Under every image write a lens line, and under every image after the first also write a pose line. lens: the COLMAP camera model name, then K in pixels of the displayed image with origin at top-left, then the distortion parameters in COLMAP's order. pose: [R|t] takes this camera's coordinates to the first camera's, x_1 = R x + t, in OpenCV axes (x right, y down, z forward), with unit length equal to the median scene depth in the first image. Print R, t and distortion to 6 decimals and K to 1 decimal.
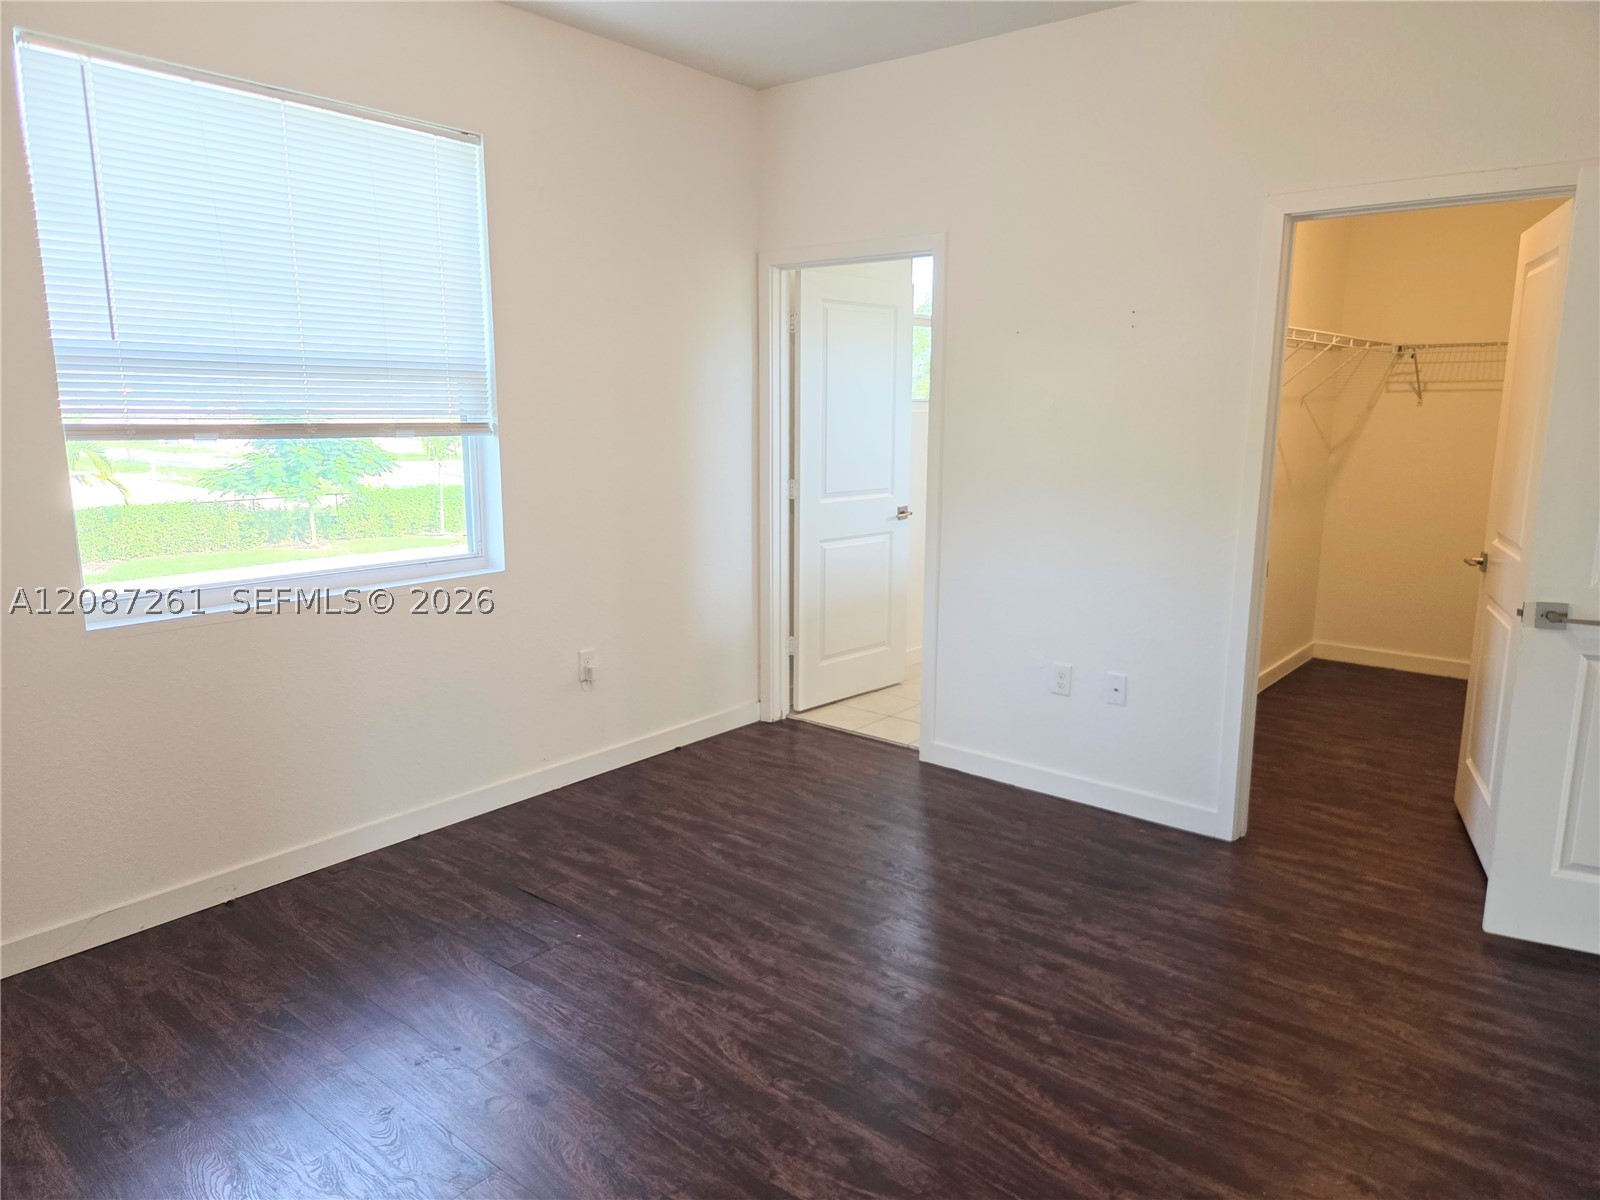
lens RADIAL K [[1071.1, 0, 791.5], [0, 1071.1, 603.8], [0, 0, 1]] dist [0.032006, -0.002551]
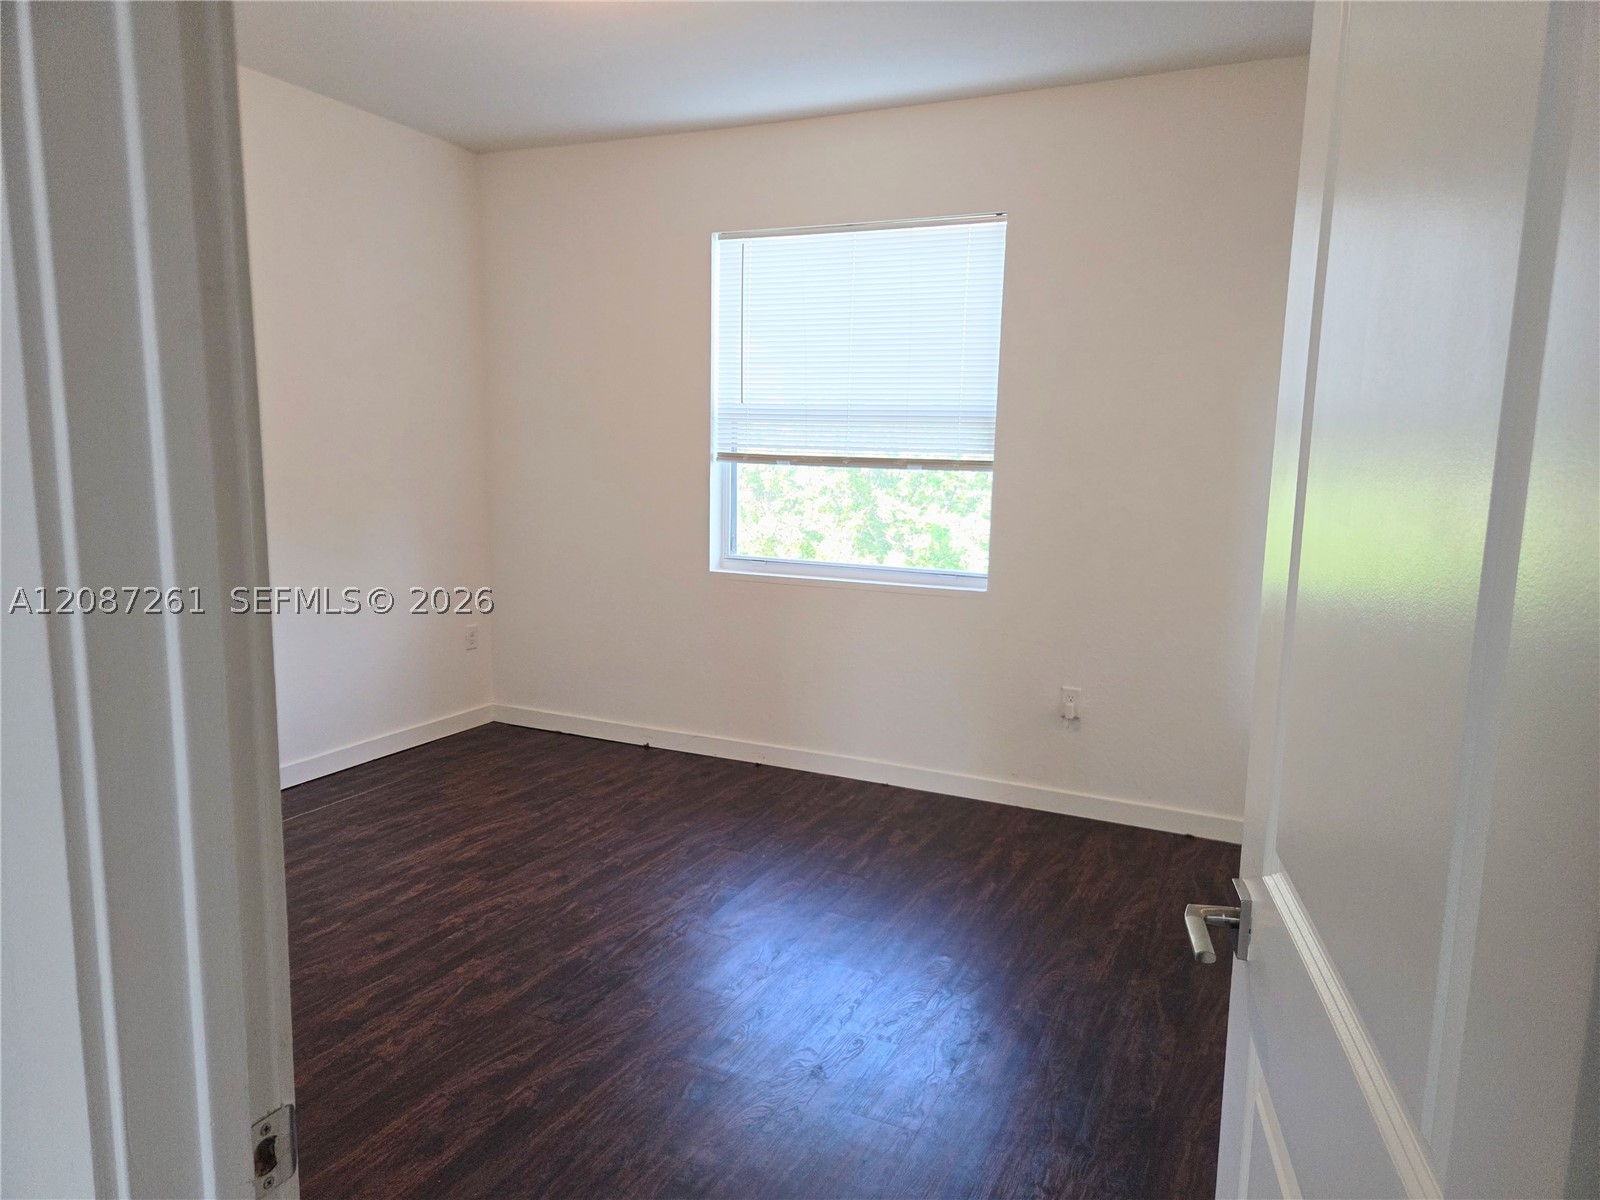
lens RADIAL K [[1071.1, 0, 791.5], [0, 1071.1, 603.8], [0, 0, 1]] dist [0.032006, -0.002551]
pose [[0.239611, 0.148316, -0.959473, 0.844094], [-0.196443, 0.975227, 0.101693, -0.101374], [0.950787, 0.164115, 0.262811, 0.560978]]
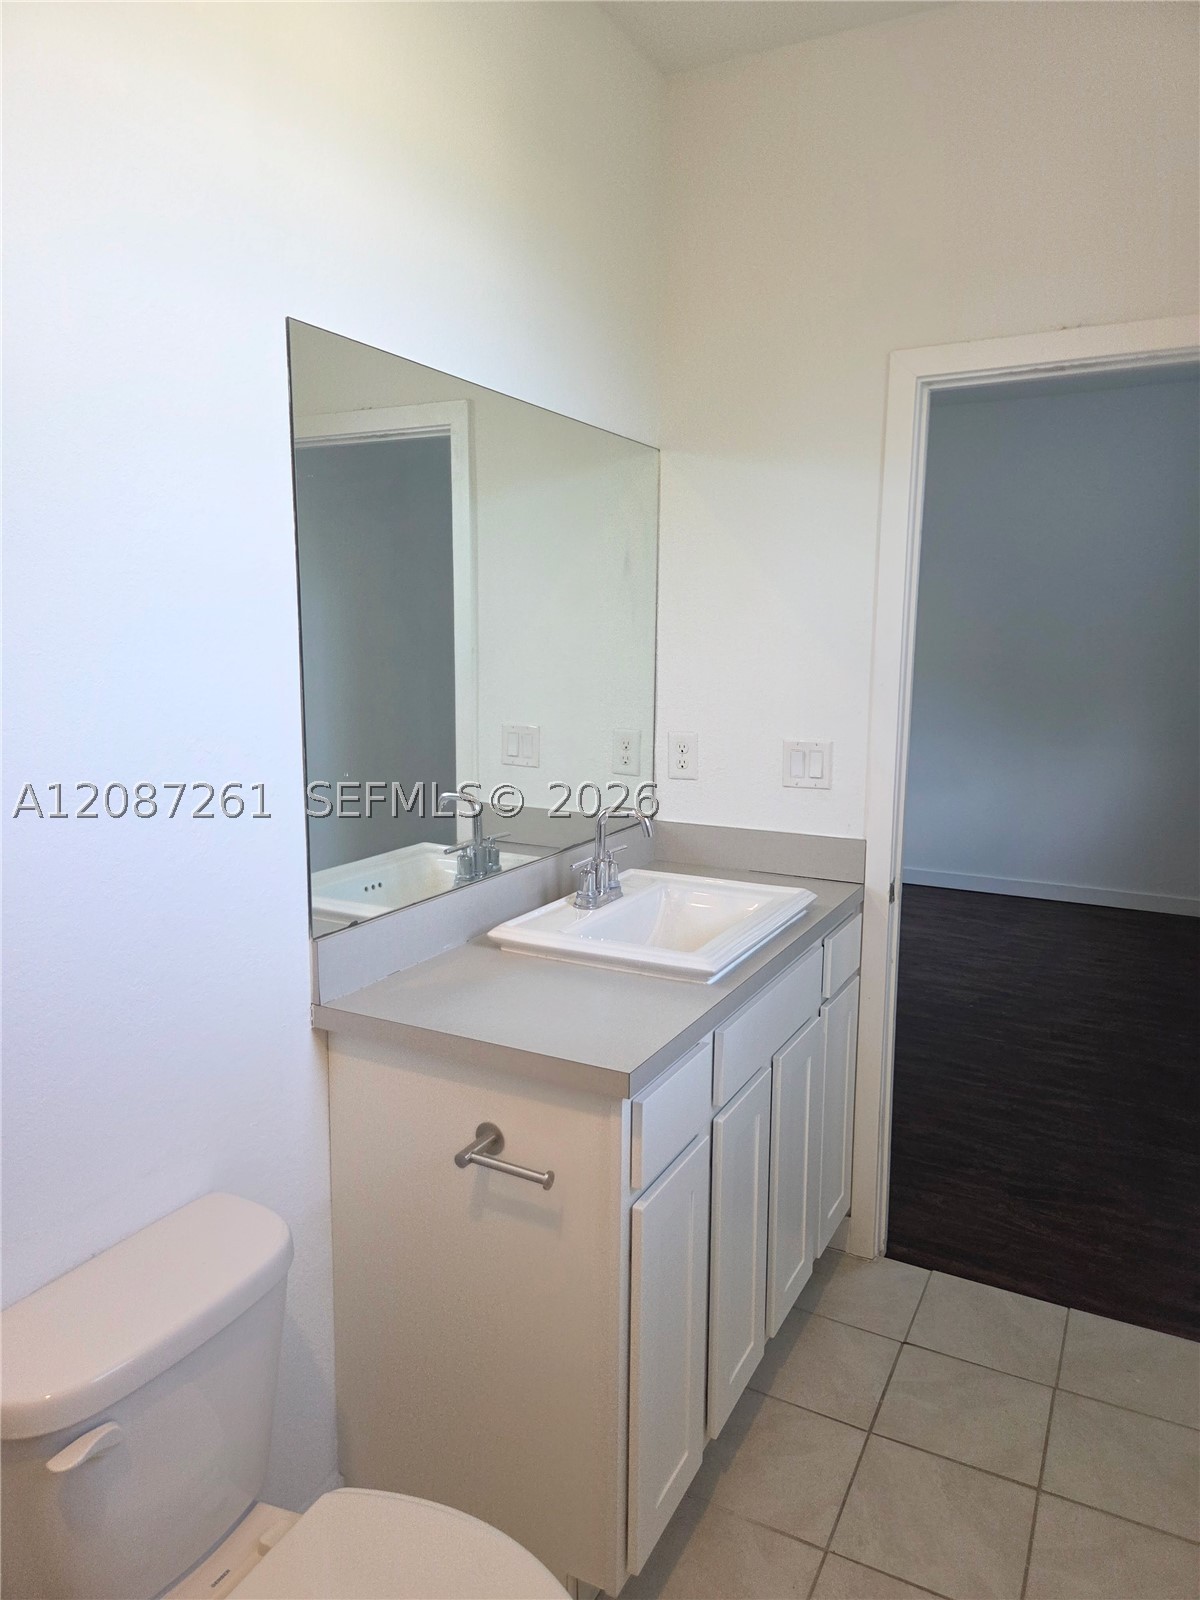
lens RADIAL K [[1071.1, 0, 597.0], [0, 1071.1, 792.1], [0, 0, 1]] dist [0.032006, -0.002551]
pose [[-0.979099, 0.027947, -0.201456, 0.517849], [-0.040790, 0.943407, 0.329120, -0.377314], [0.199253, 0.330459, -0.922548, 1.868376]]
